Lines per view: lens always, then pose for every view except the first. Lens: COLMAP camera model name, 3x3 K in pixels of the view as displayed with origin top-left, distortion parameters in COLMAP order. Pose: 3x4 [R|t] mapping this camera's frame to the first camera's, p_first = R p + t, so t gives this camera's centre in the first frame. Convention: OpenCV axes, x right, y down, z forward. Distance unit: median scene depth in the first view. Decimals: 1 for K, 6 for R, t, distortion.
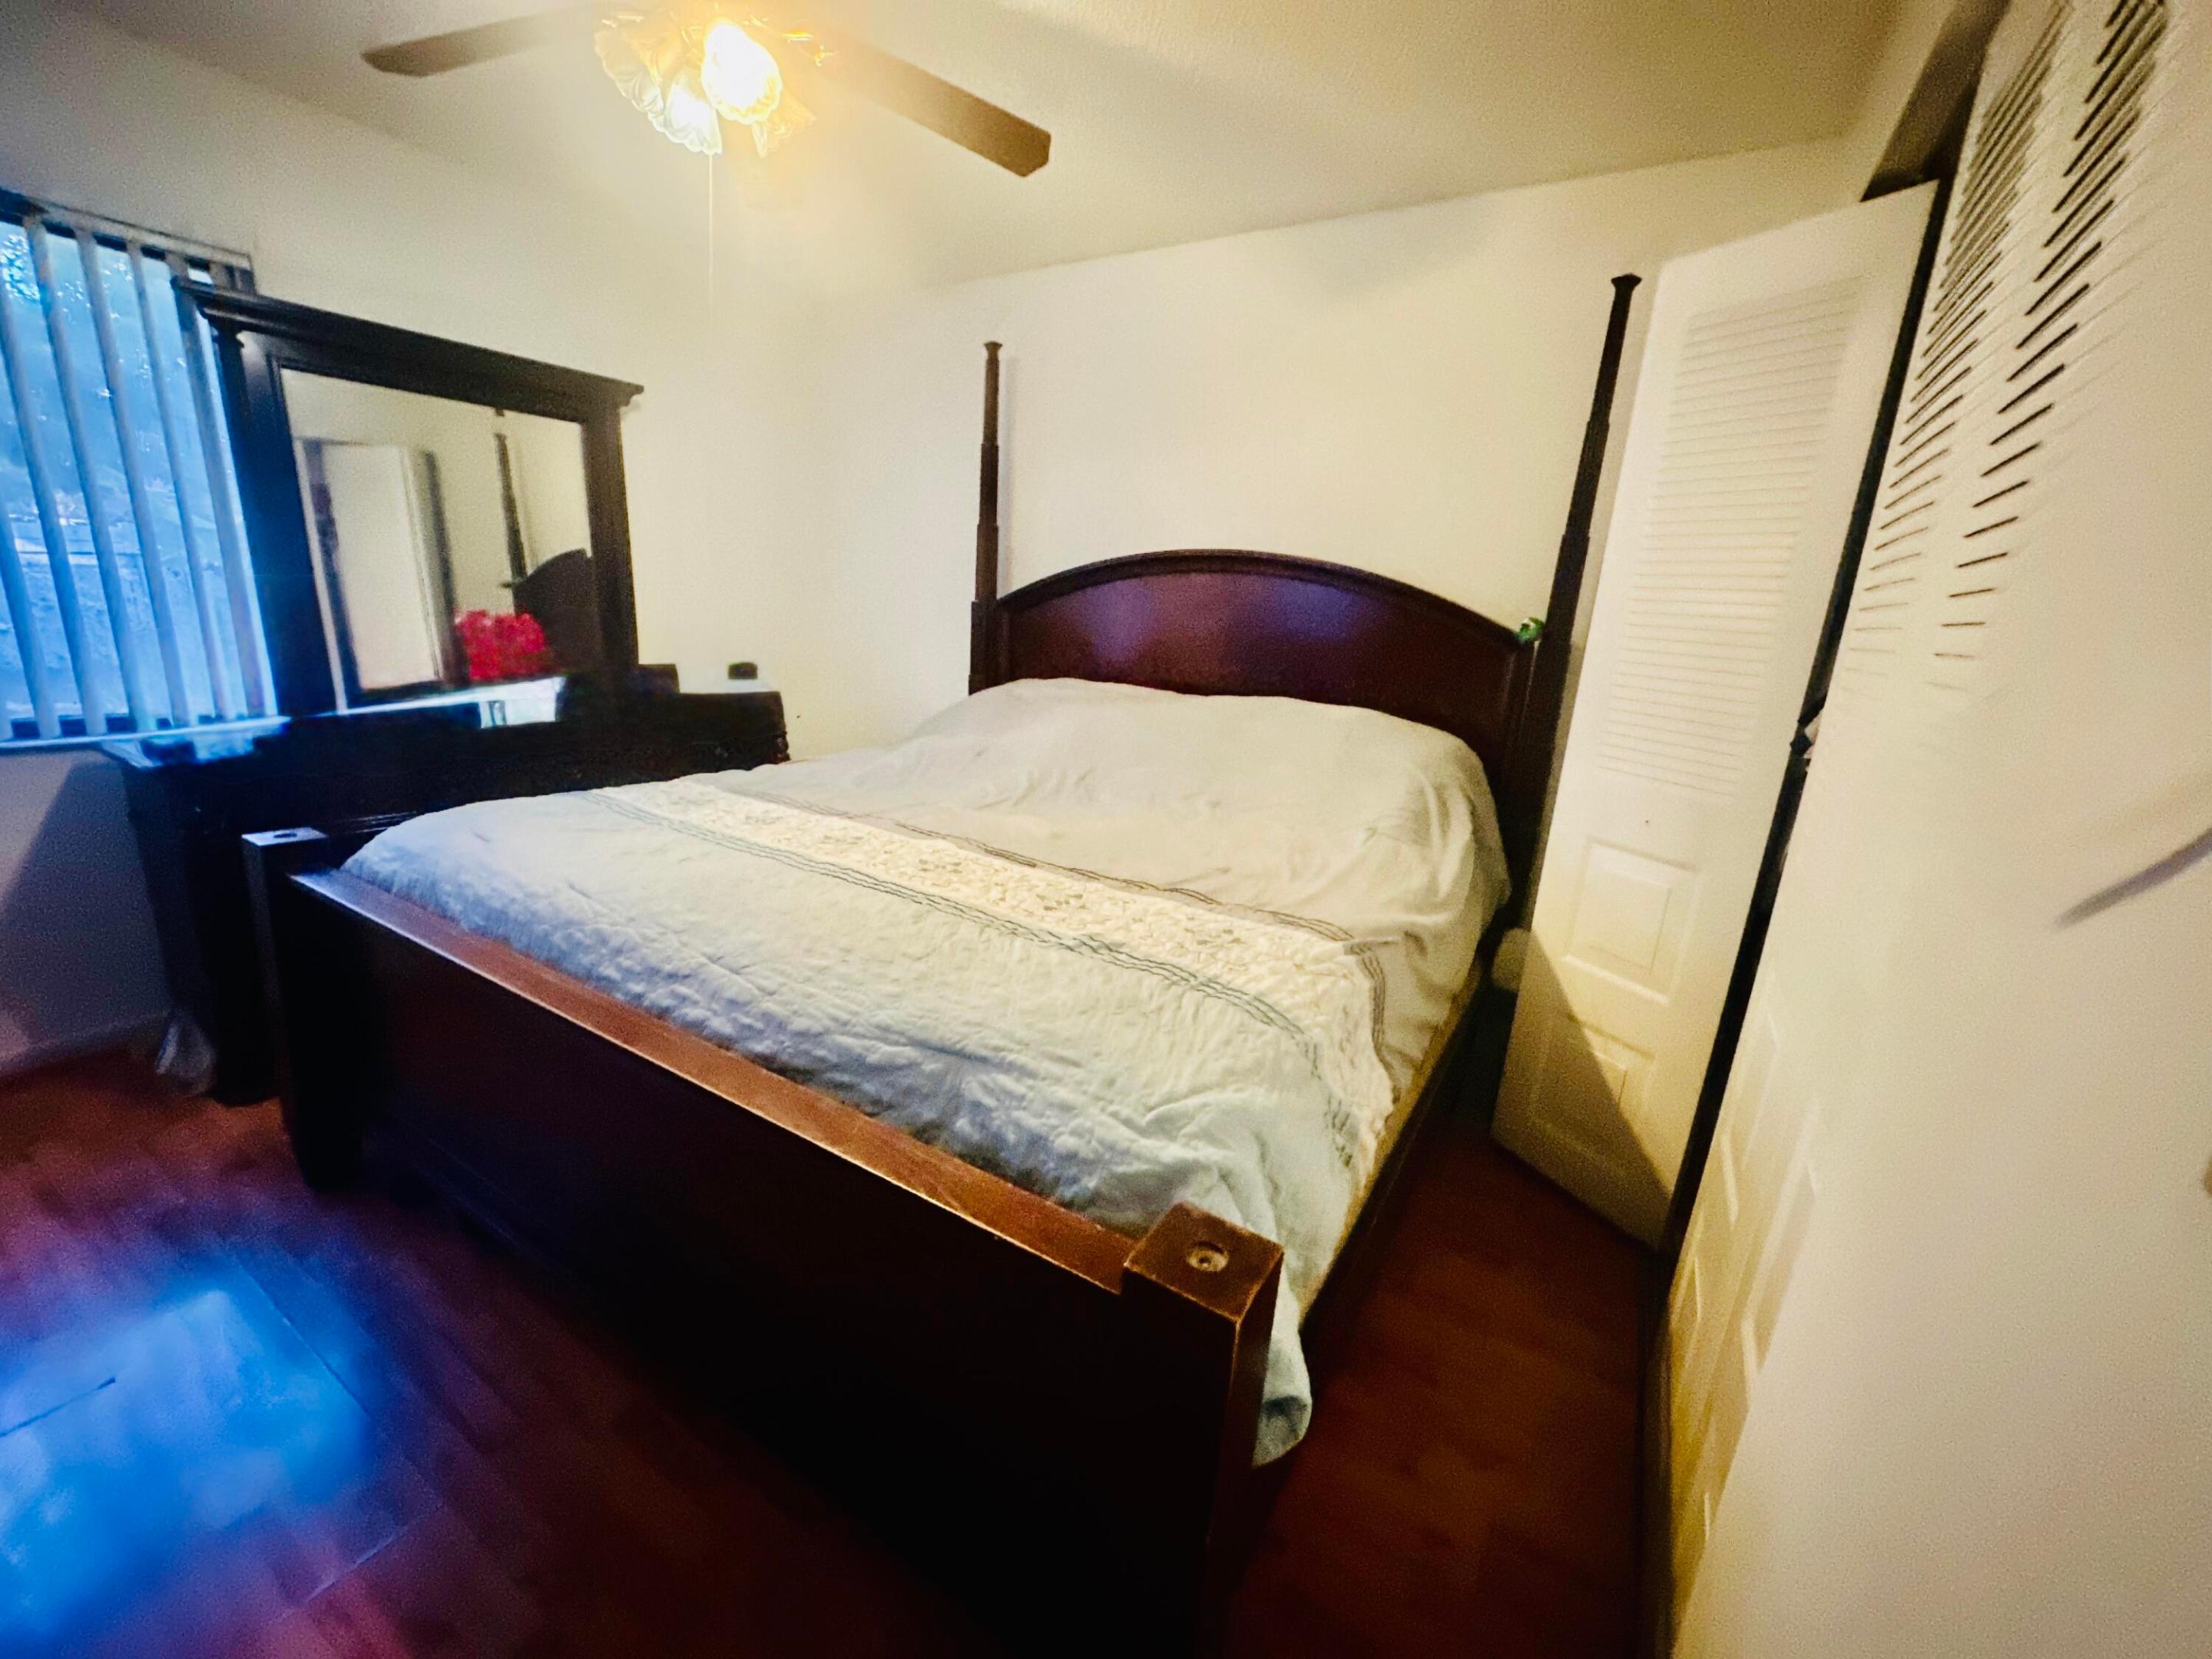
lens RADIAL K [[883.3, 0, 1103.5], [0, 883.3, 820.9], [0, 0, 1]] dist [-0.000450, 0.000176]
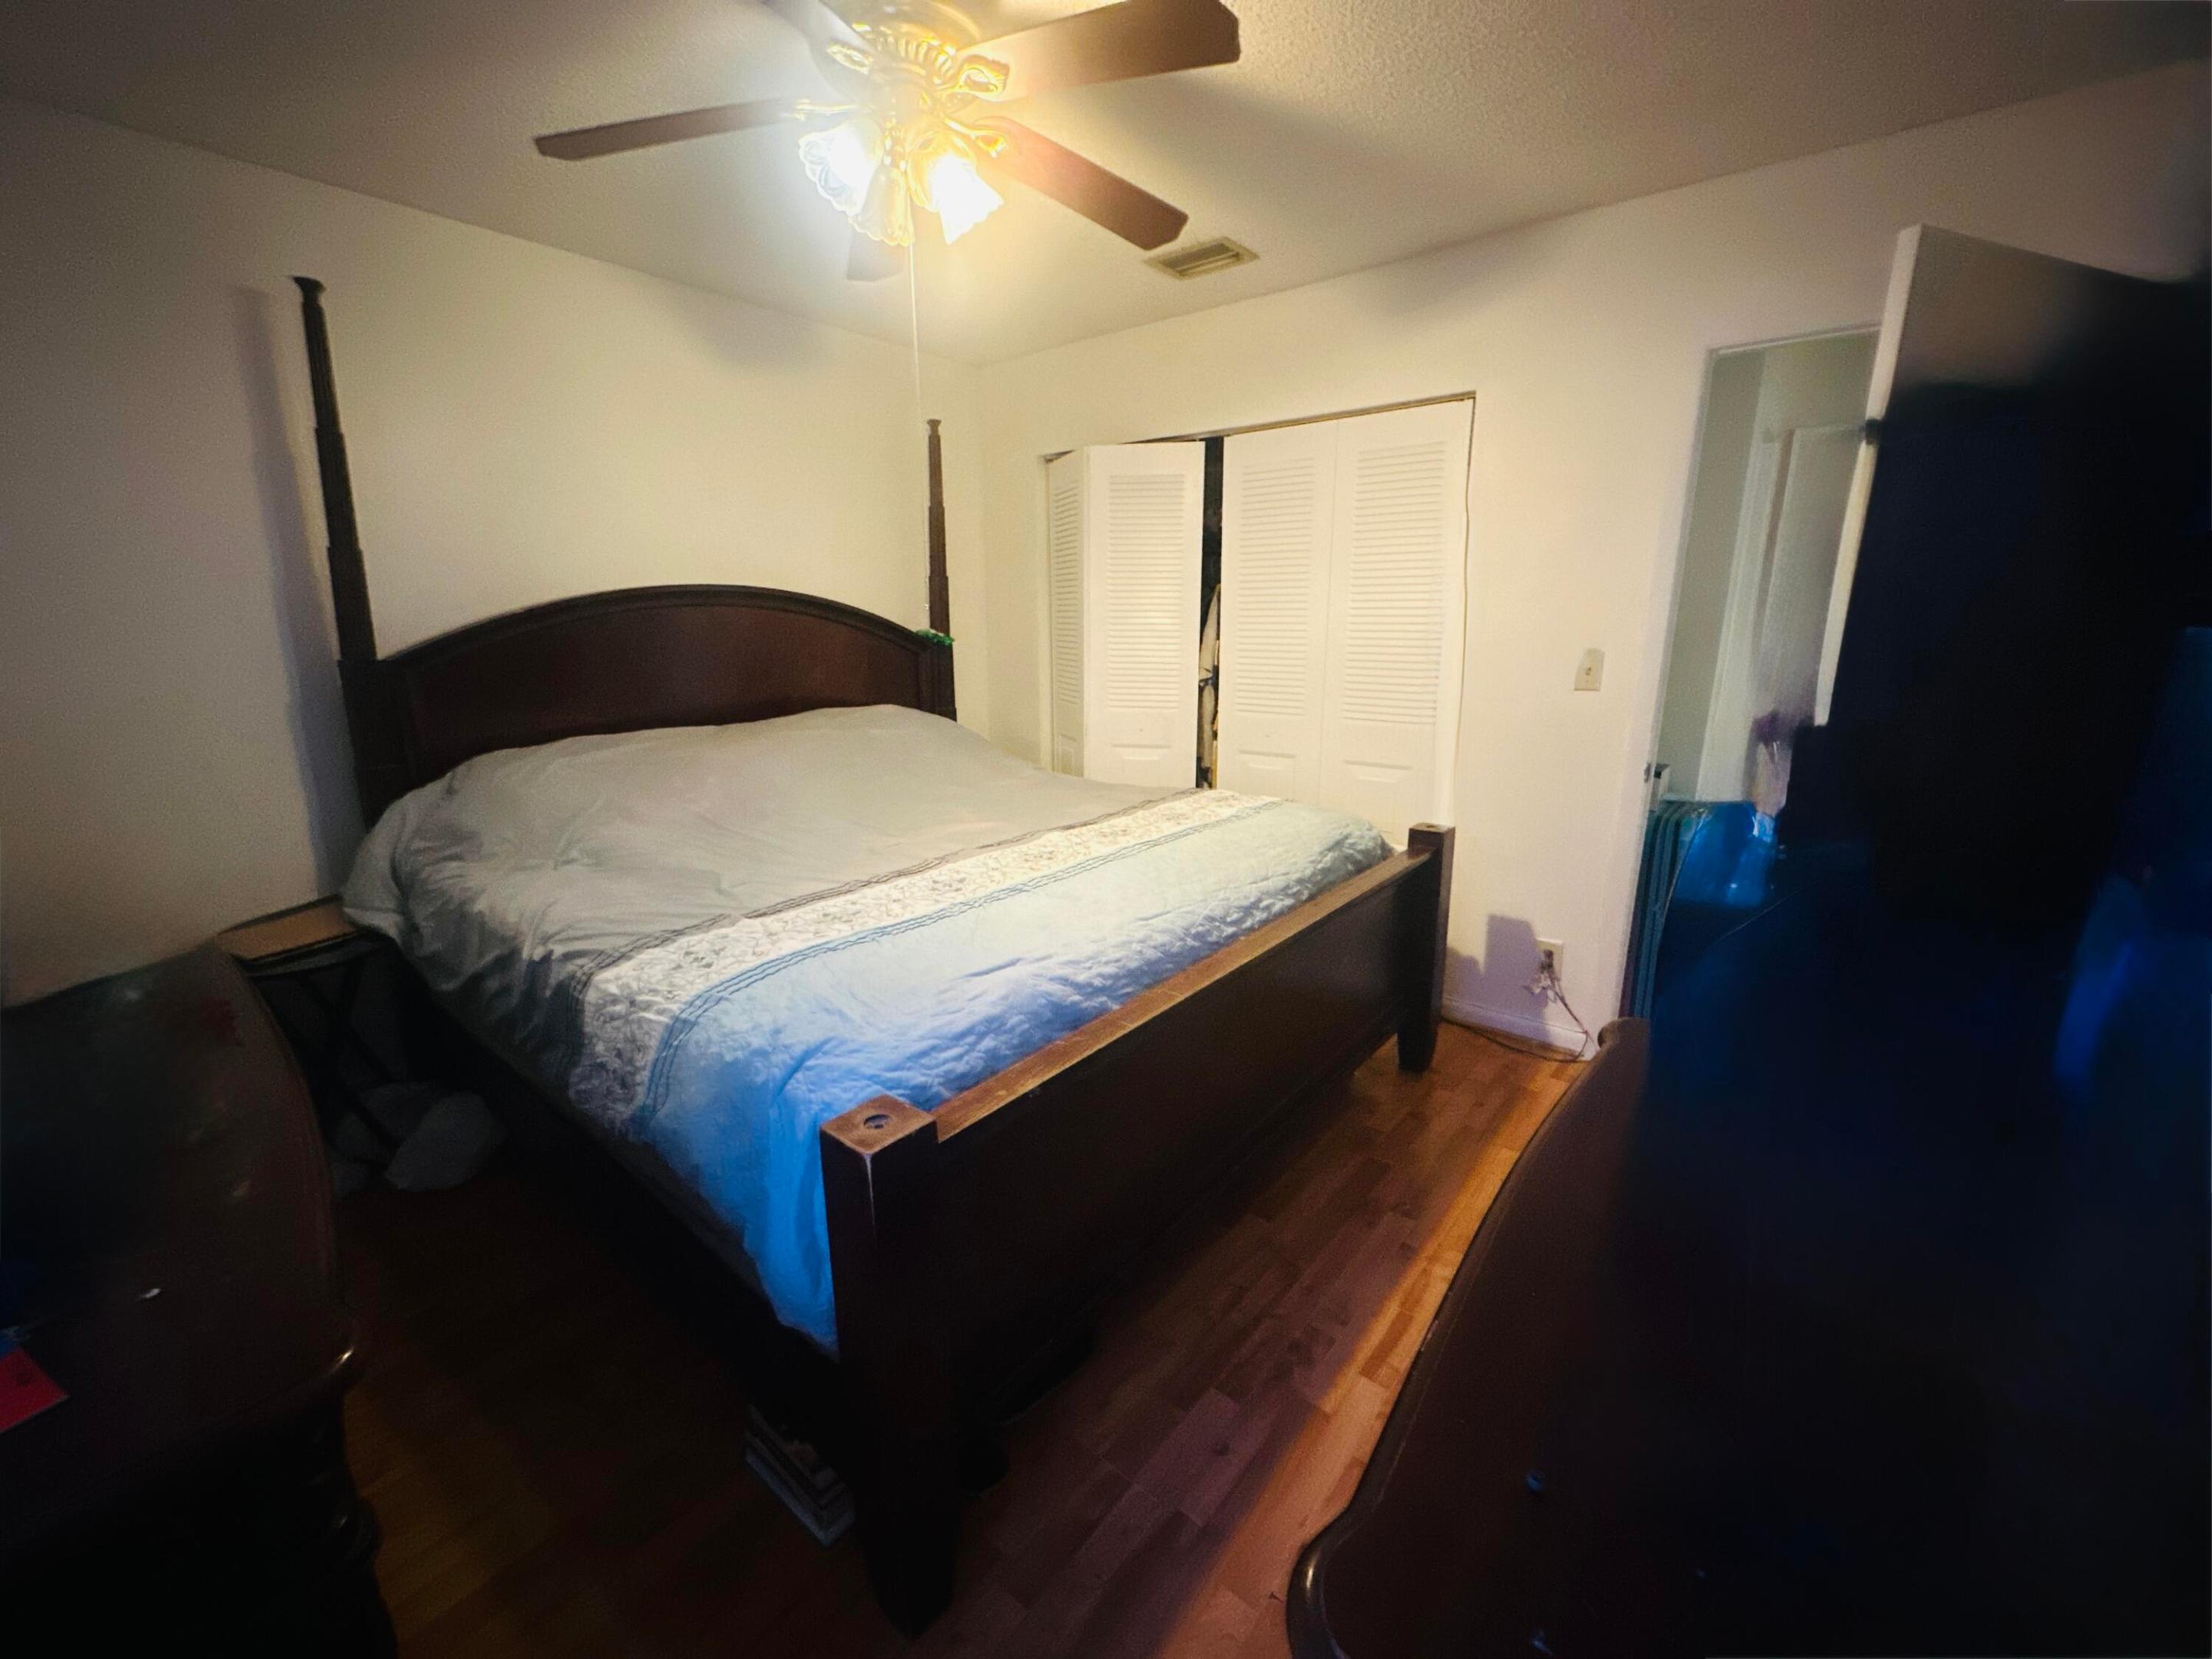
lens RADIAL K [[883.3, 0, 1103.5], [0, 883.3, 820.9], [0, 0, 1]] dist [-0.000450, 0.000176]
pose [[0.140176, -0.286878, 0.947656, -1.737636], [0.248388, 0.936688, 0.246817, -0.370058], [-0.958464, 0.200789, 0.202558, 0.789786]]
